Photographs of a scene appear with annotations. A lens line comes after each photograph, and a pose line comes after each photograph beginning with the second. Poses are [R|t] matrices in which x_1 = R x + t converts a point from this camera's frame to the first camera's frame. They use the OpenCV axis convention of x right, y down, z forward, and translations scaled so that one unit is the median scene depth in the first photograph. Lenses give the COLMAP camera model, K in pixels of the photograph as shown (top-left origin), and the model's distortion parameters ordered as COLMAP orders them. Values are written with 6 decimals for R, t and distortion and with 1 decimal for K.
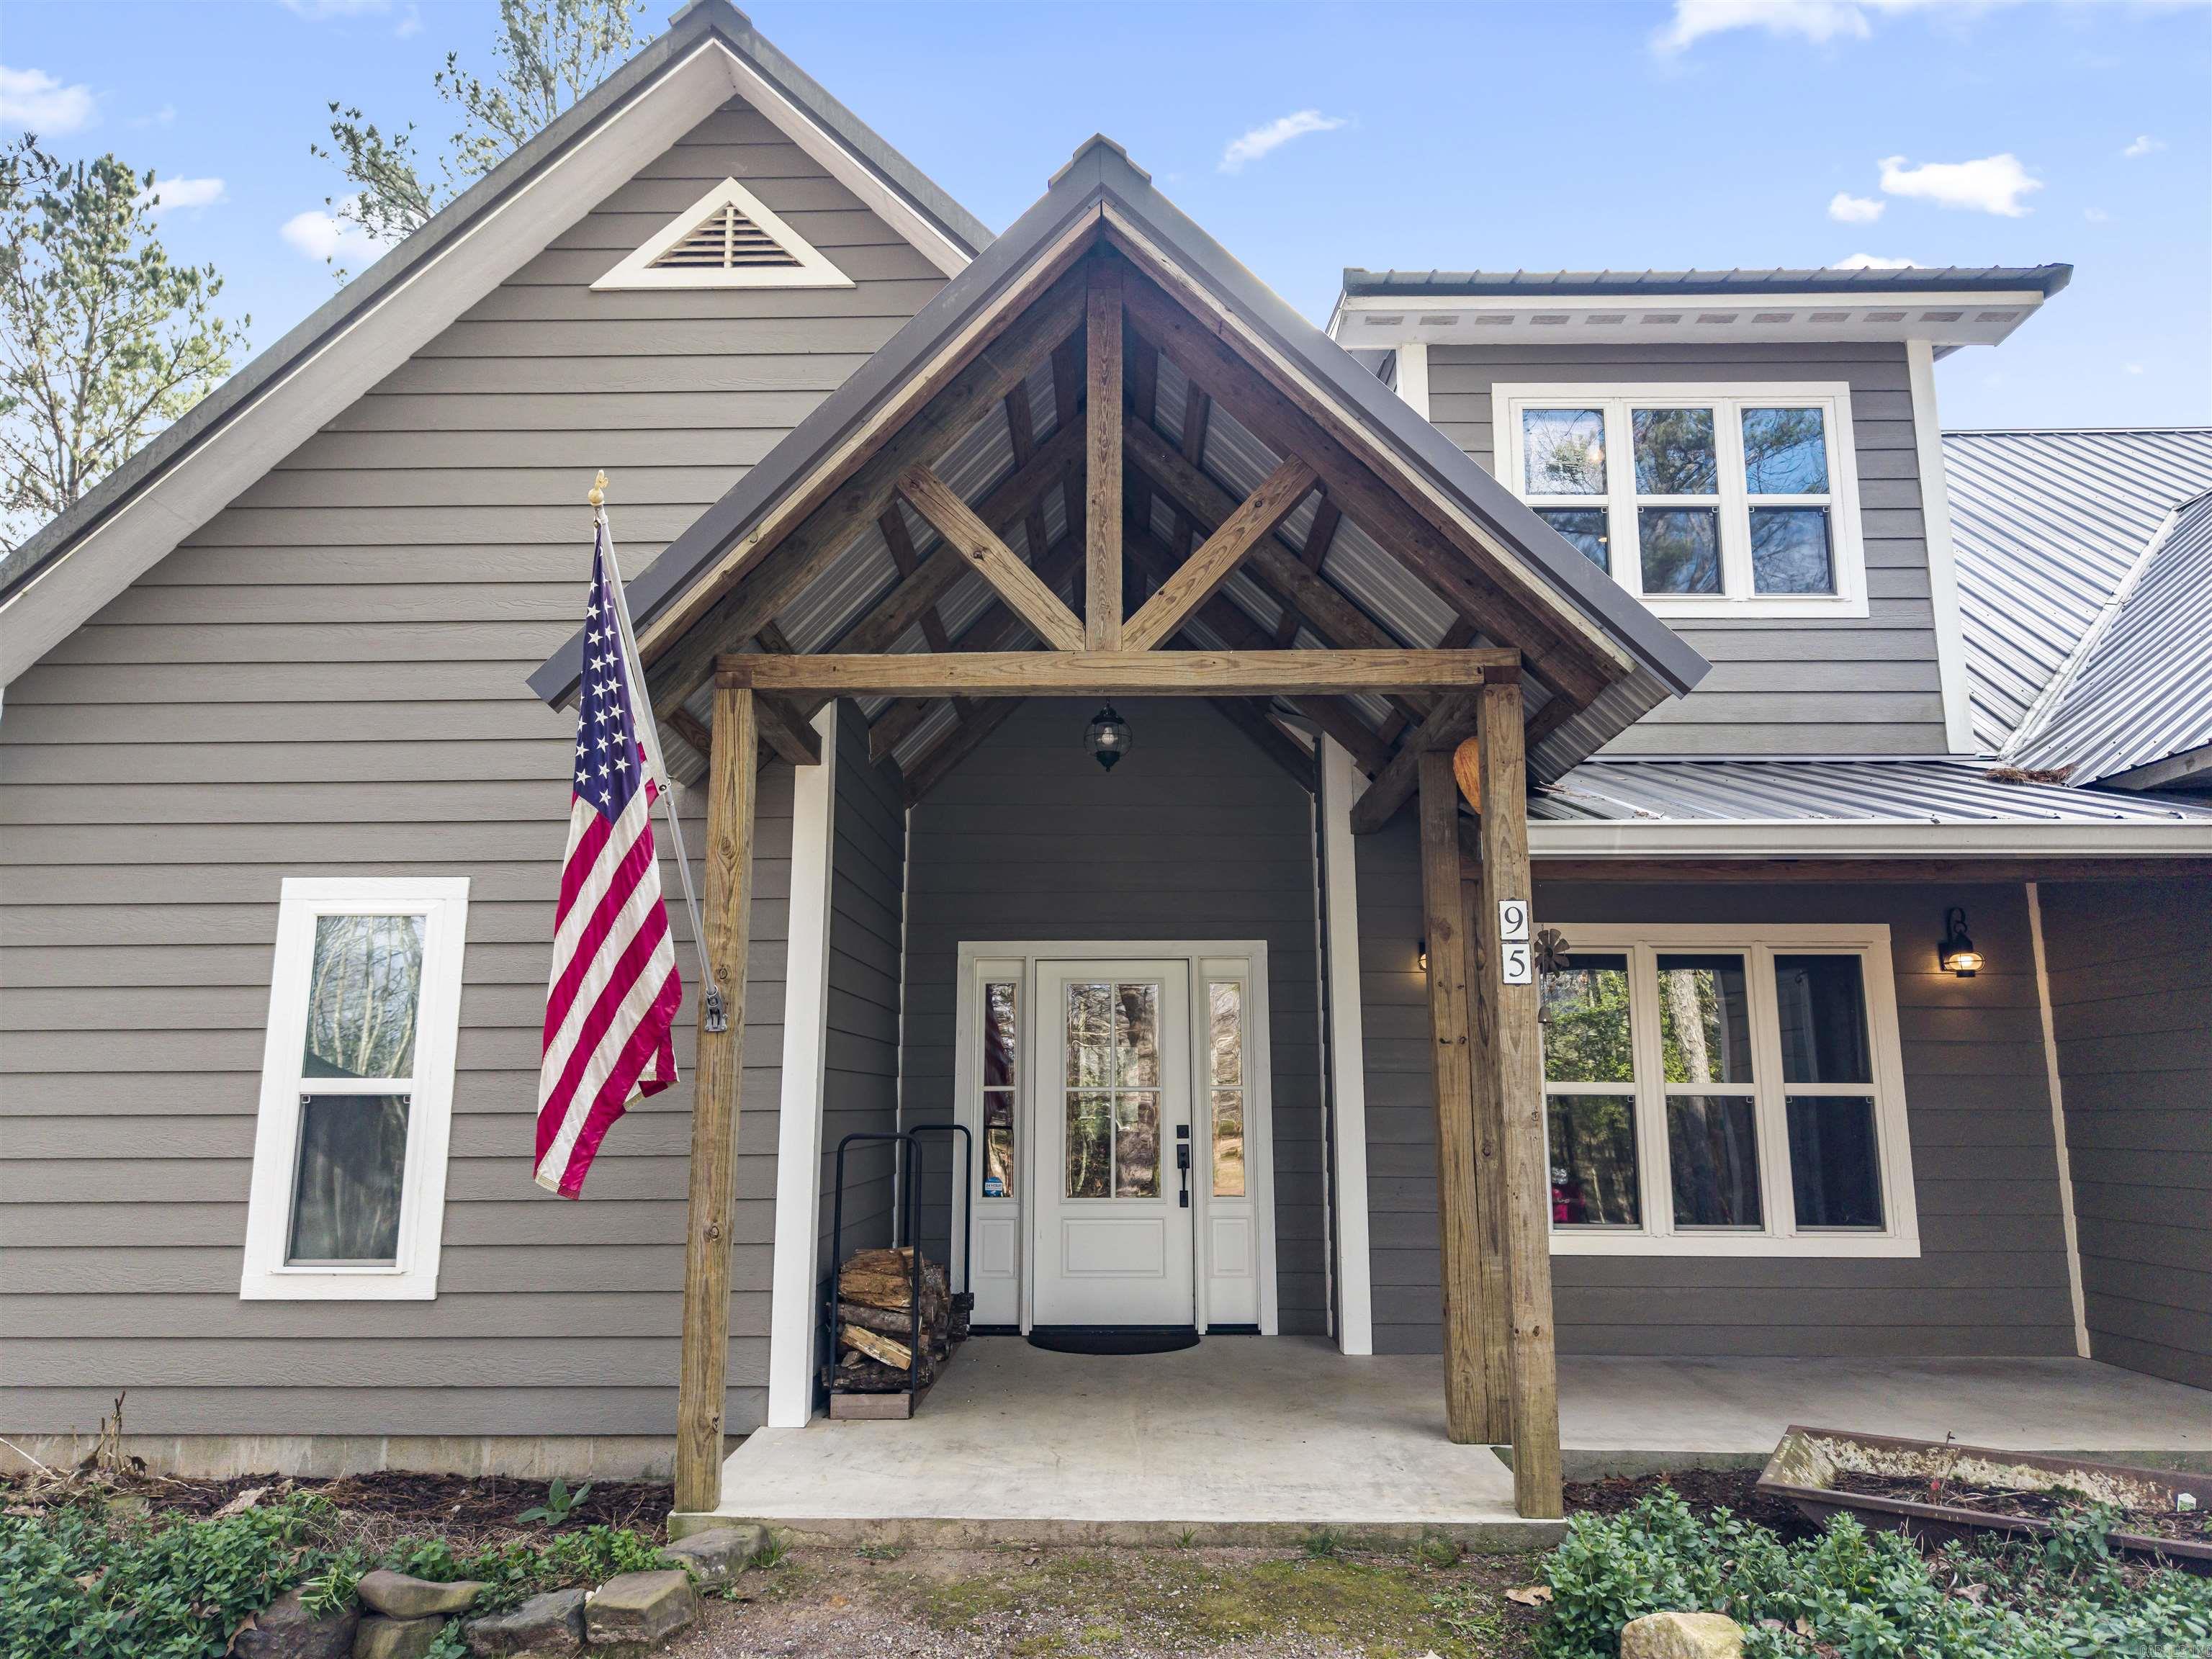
lens RADIAL K [[1462.8, 0, 1106.2], [0, 1462.8, 830.3], [0, 0, 1]] dist [-0.000678, 0.000467]
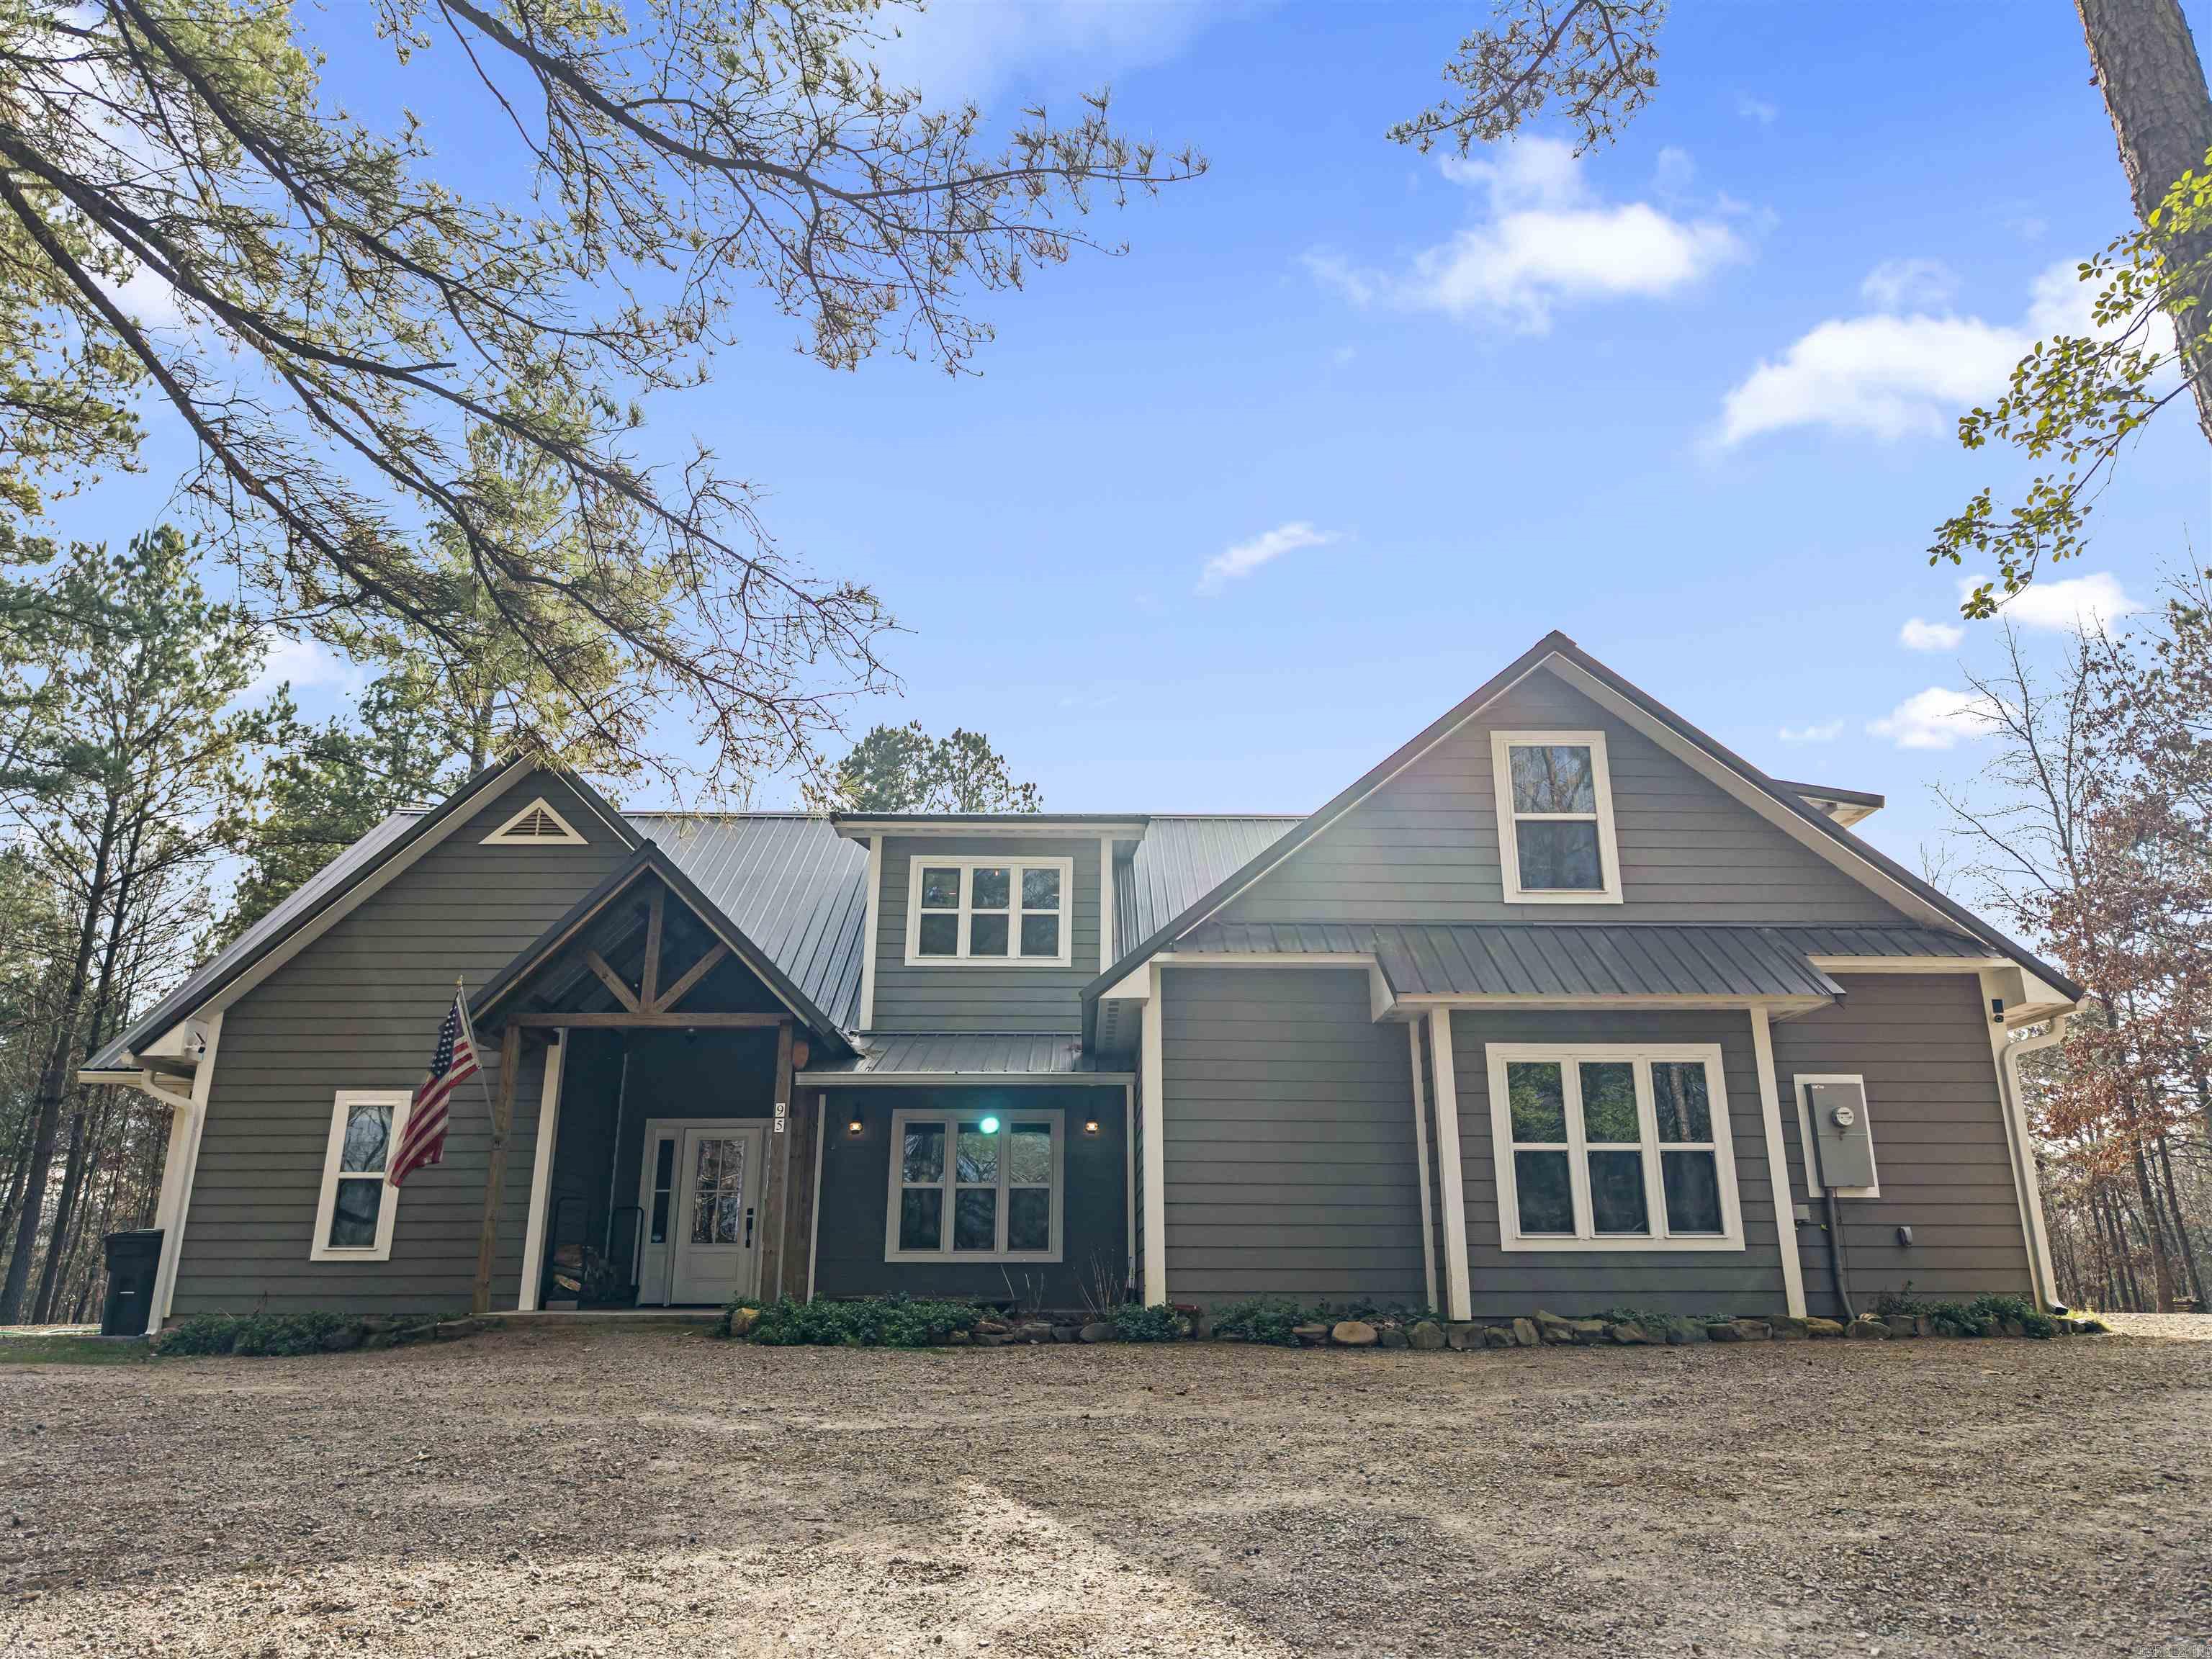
lens RADIAL K [[1462.8, 0, 1107.5], [0, 1462.8, 827.6], [0, 0, 1]] dist [-0.000678, 0.000467]
pose [[0.999386, 0.008964, 0.033867, 0.667231], [-0.004616, 0.991976, -0.126344, -0.104157], [-0.034728, 0.126110, 0.991408, -1.588433]]
